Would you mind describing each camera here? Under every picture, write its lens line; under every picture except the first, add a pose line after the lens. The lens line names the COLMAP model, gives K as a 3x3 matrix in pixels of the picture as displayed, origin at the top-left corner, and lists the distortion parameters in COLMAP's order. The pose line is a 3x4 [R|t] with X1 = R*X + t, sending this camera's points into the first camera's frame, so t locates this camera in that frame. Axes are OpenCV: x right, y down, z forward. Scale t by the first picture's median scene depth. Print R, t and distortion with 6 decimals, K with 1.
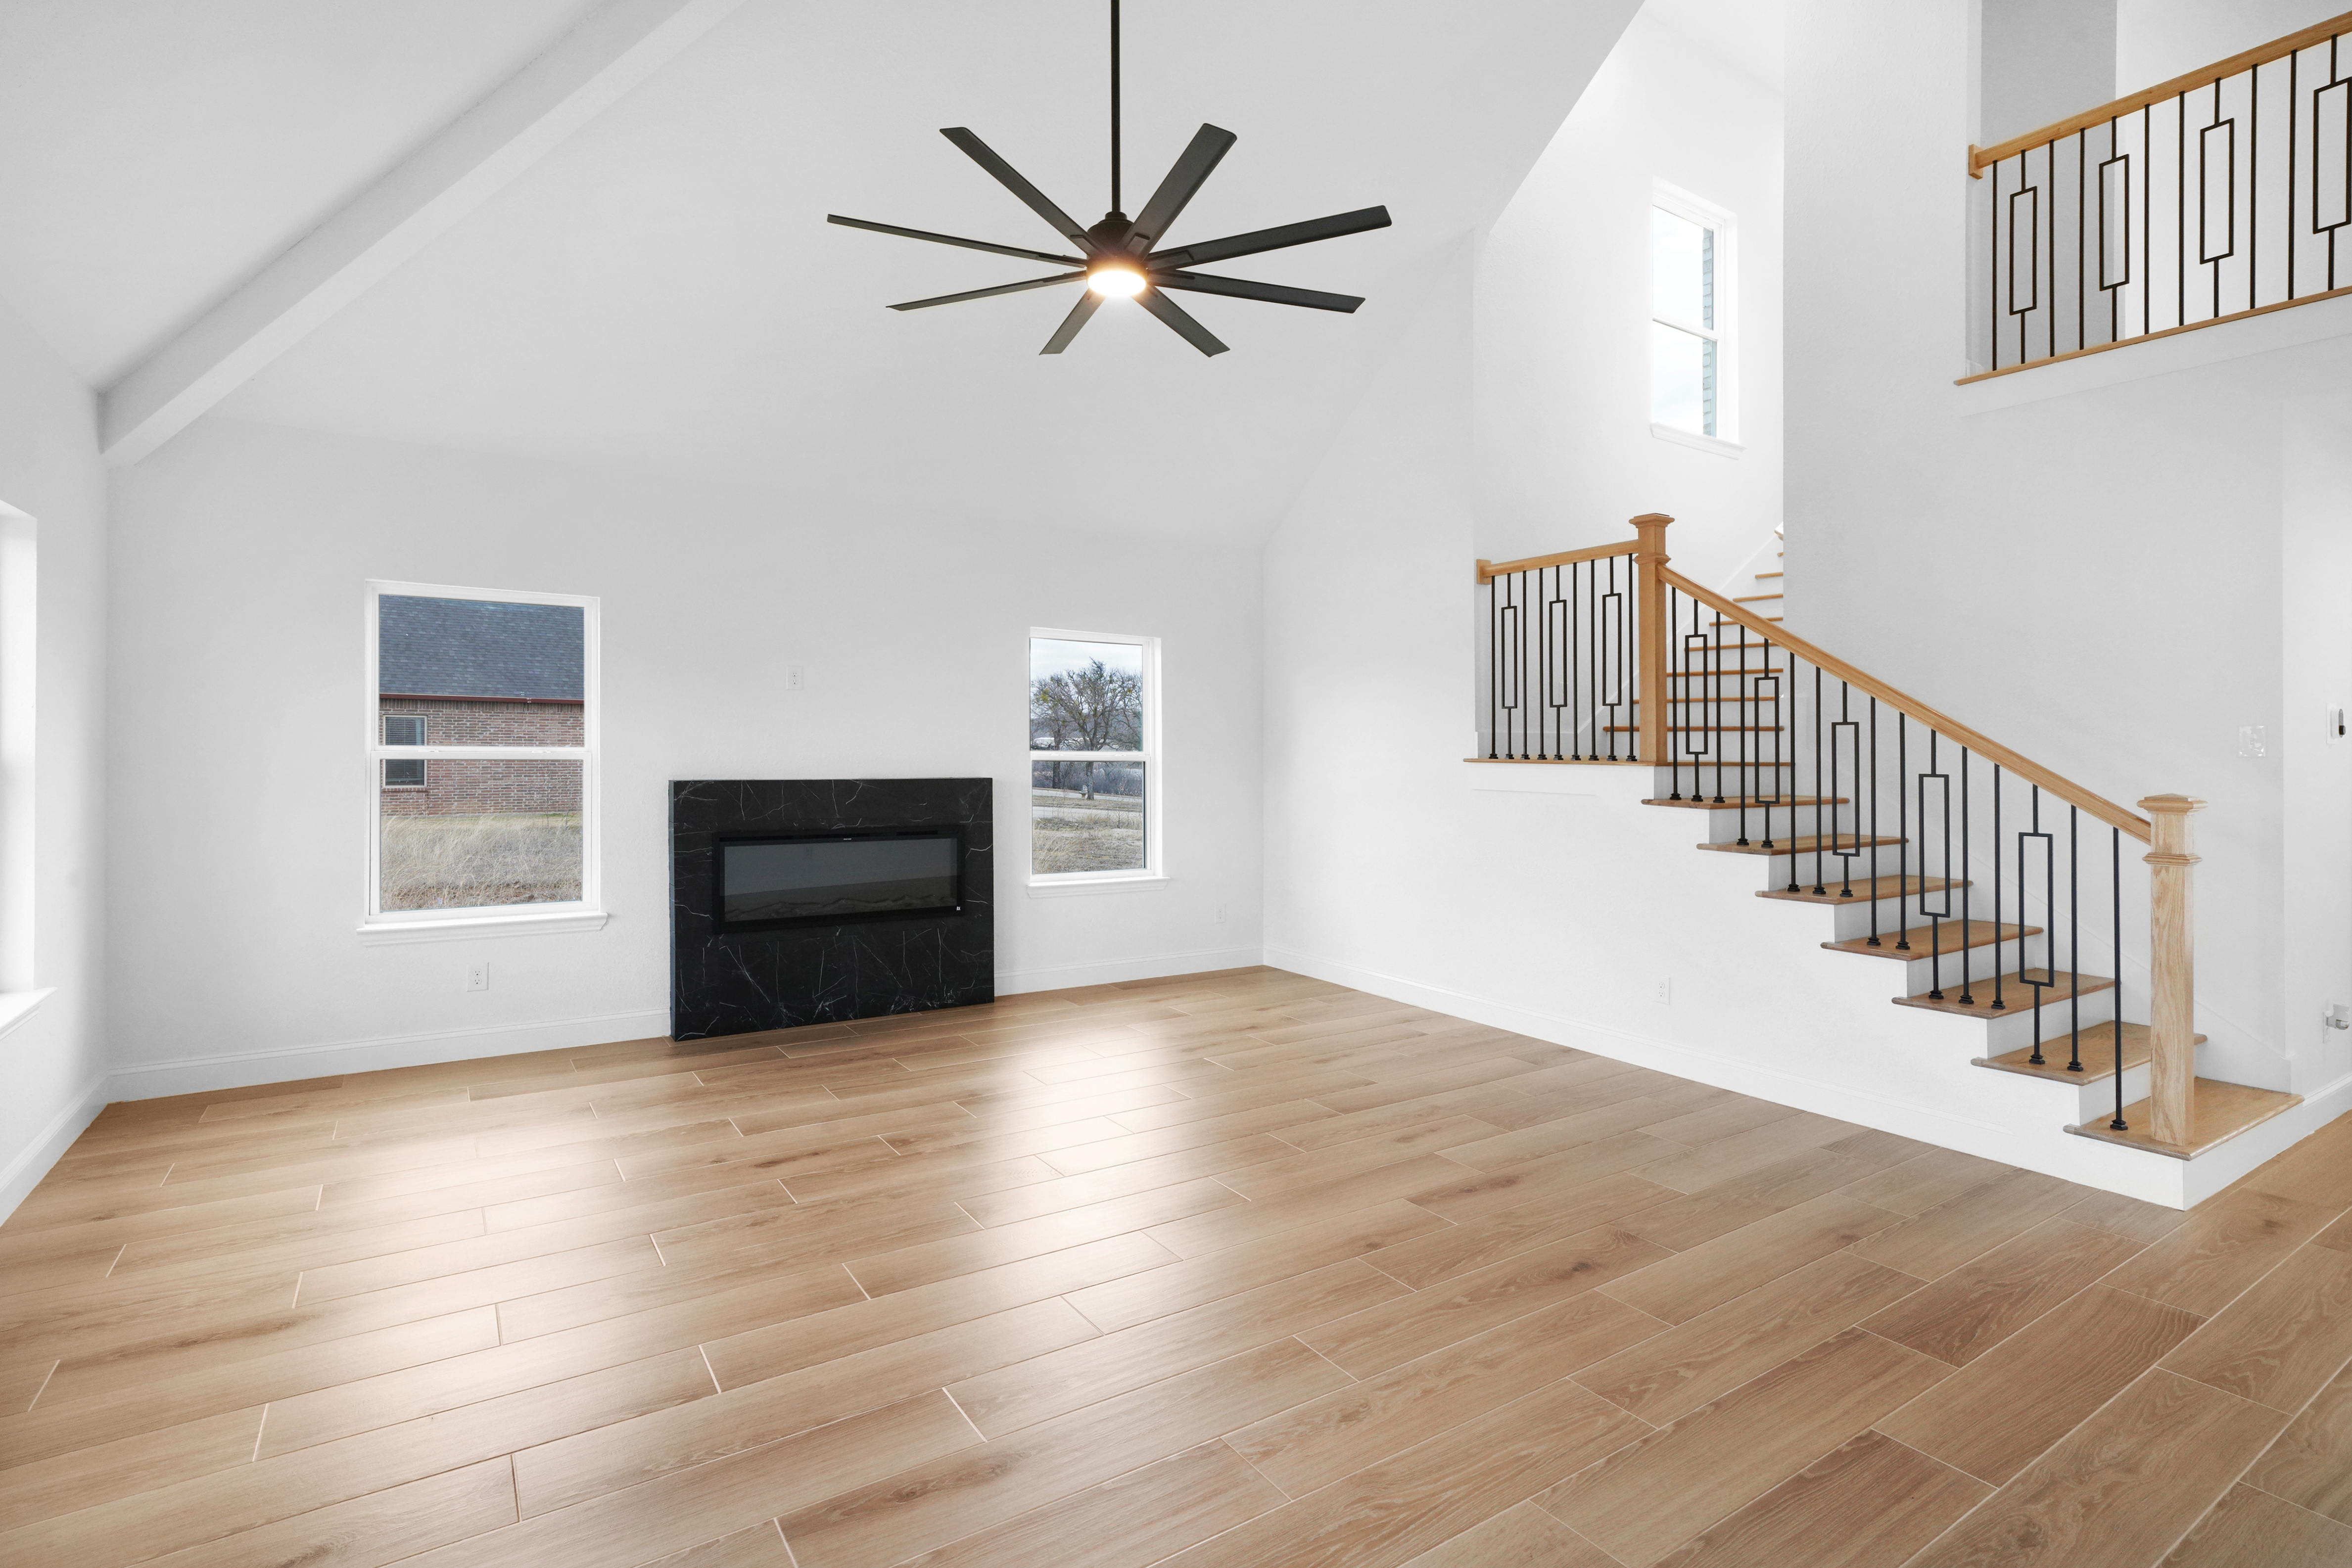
lens RADIAL K [[1117.7, 0, 1177.7], [0, 1117.7, 765.5], [0, 0, 1]] dist [0.000162, 0.000052]
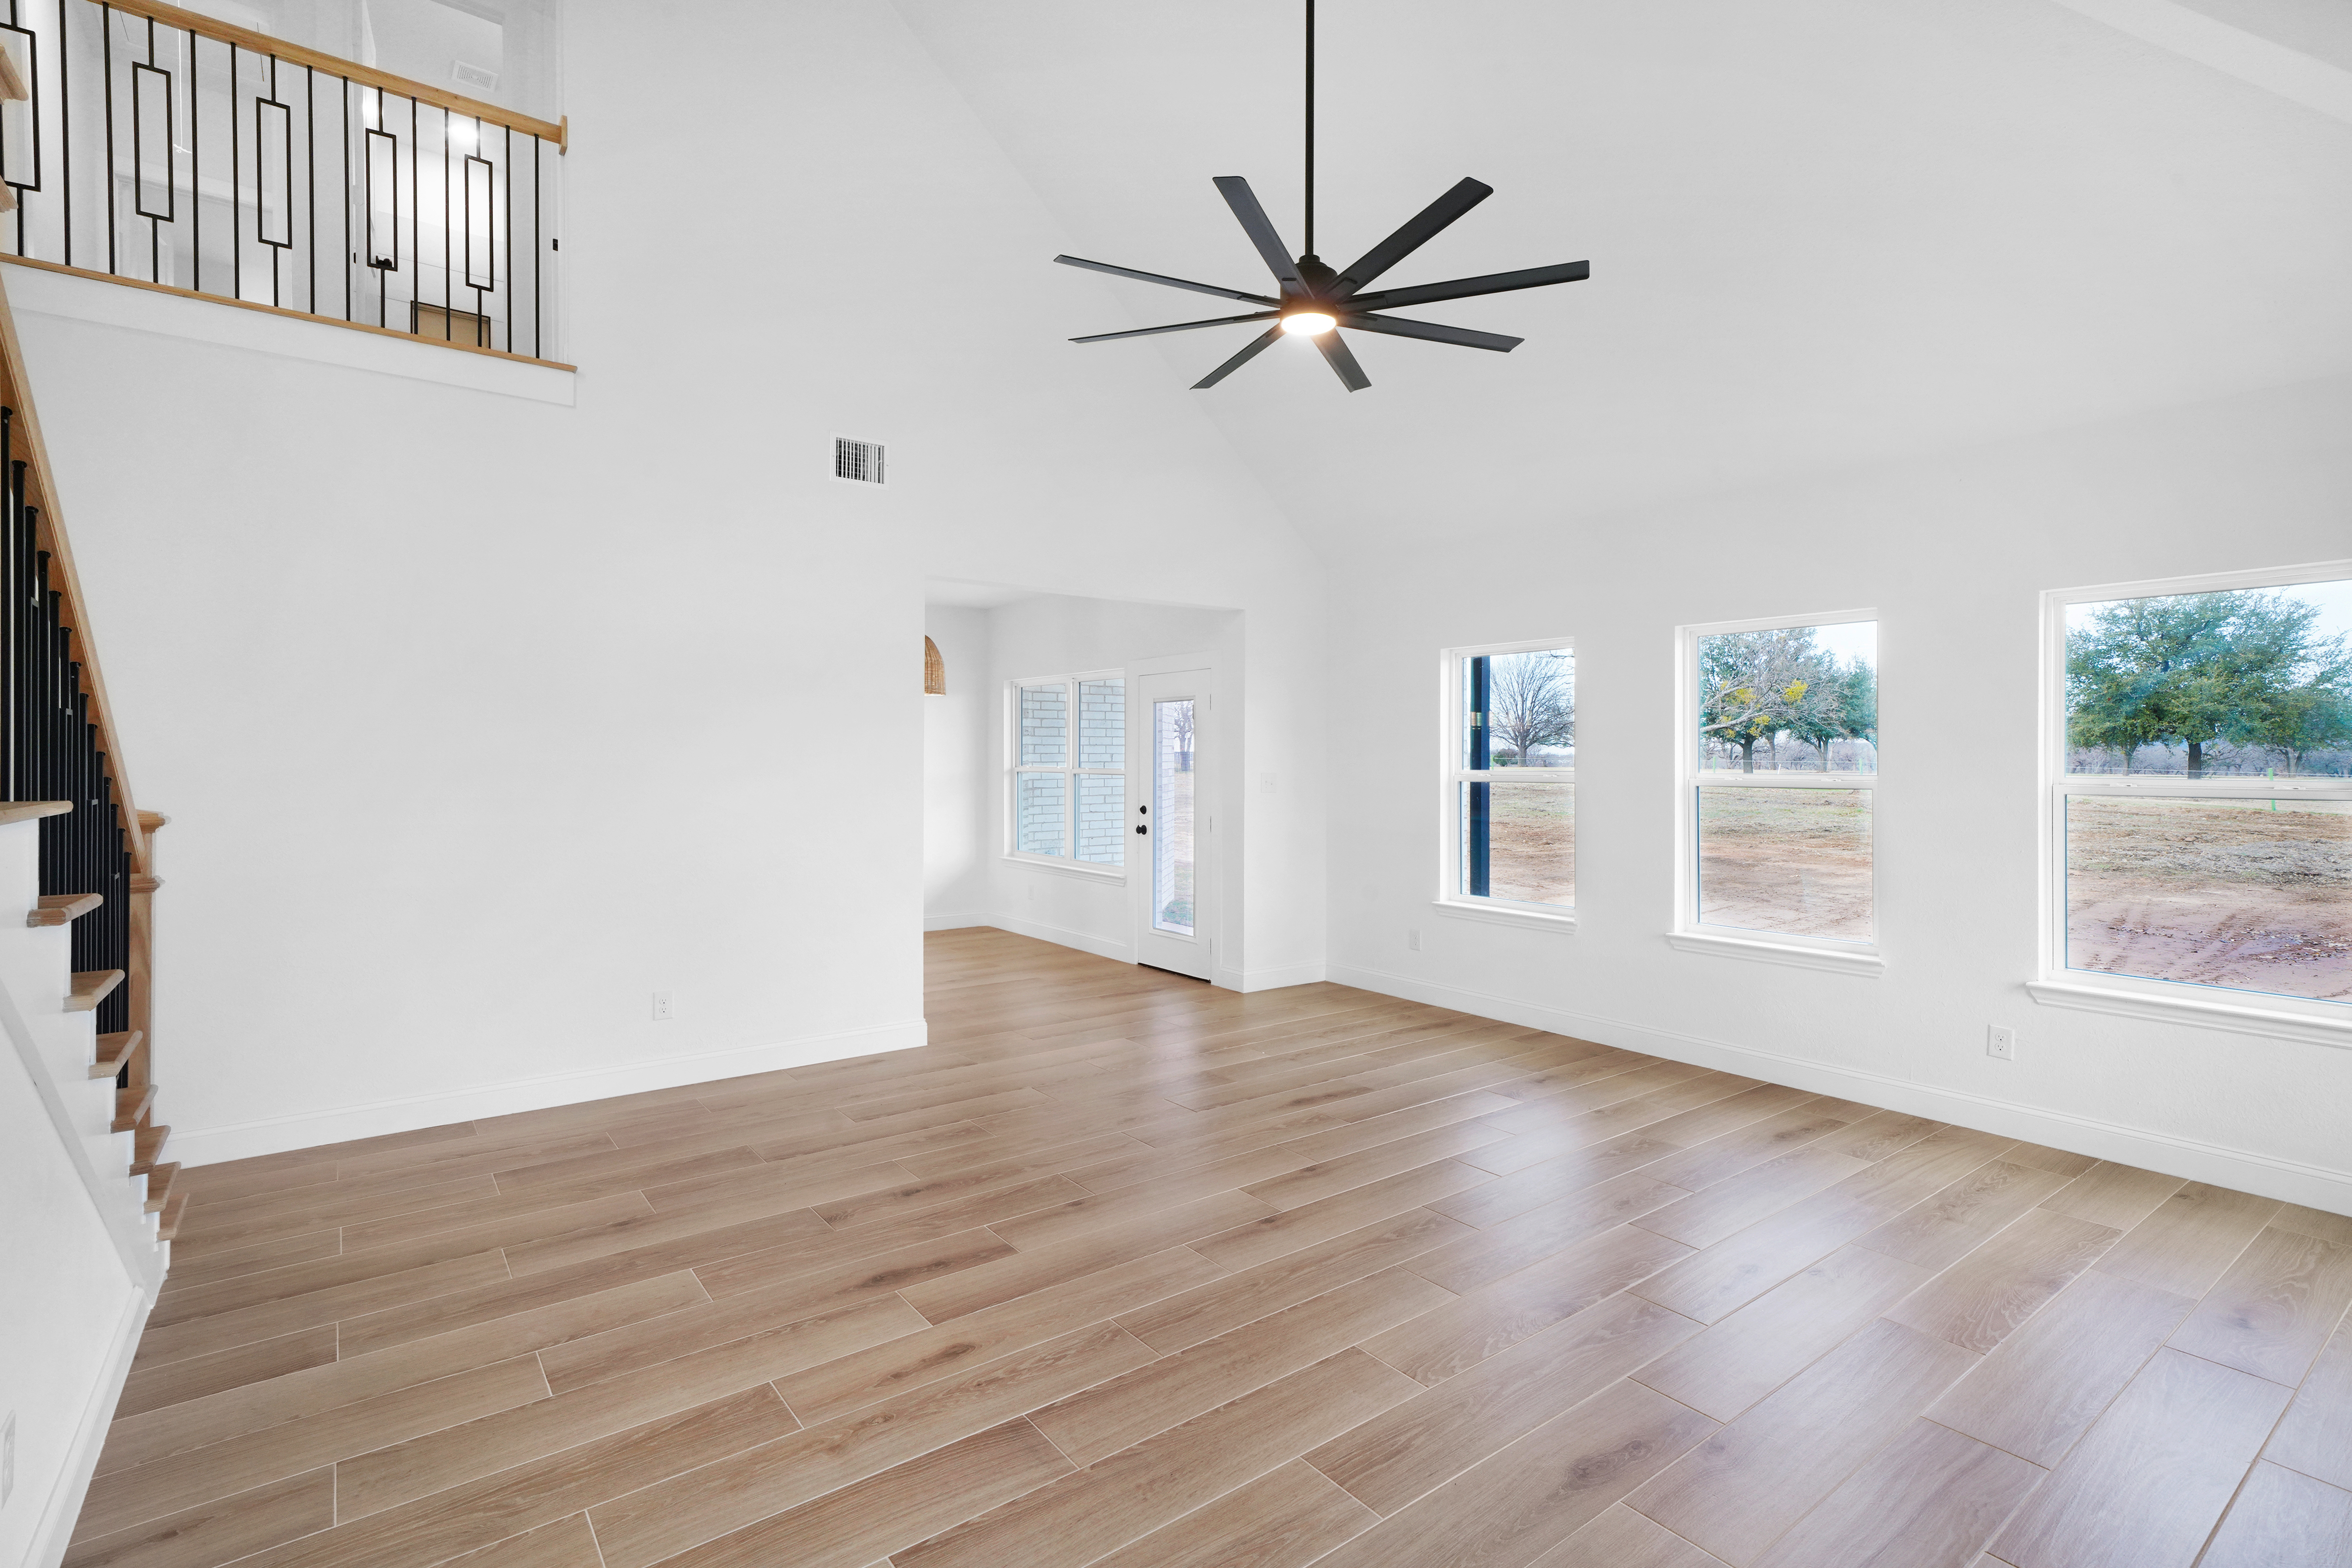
lens RADIAL K [[1117.9, 0, 1174.0], [0, 1117.9, 771.7], [0, 0, 1]] dist [0.000162, 0.000052]
pose [[-0.997656, -0.011293, -0.067497, 0.138992], [-0.012533, 0.999760, 0.017988, -0.031073], [0.067278, 0.018792, -0.997557, 1.903715]]
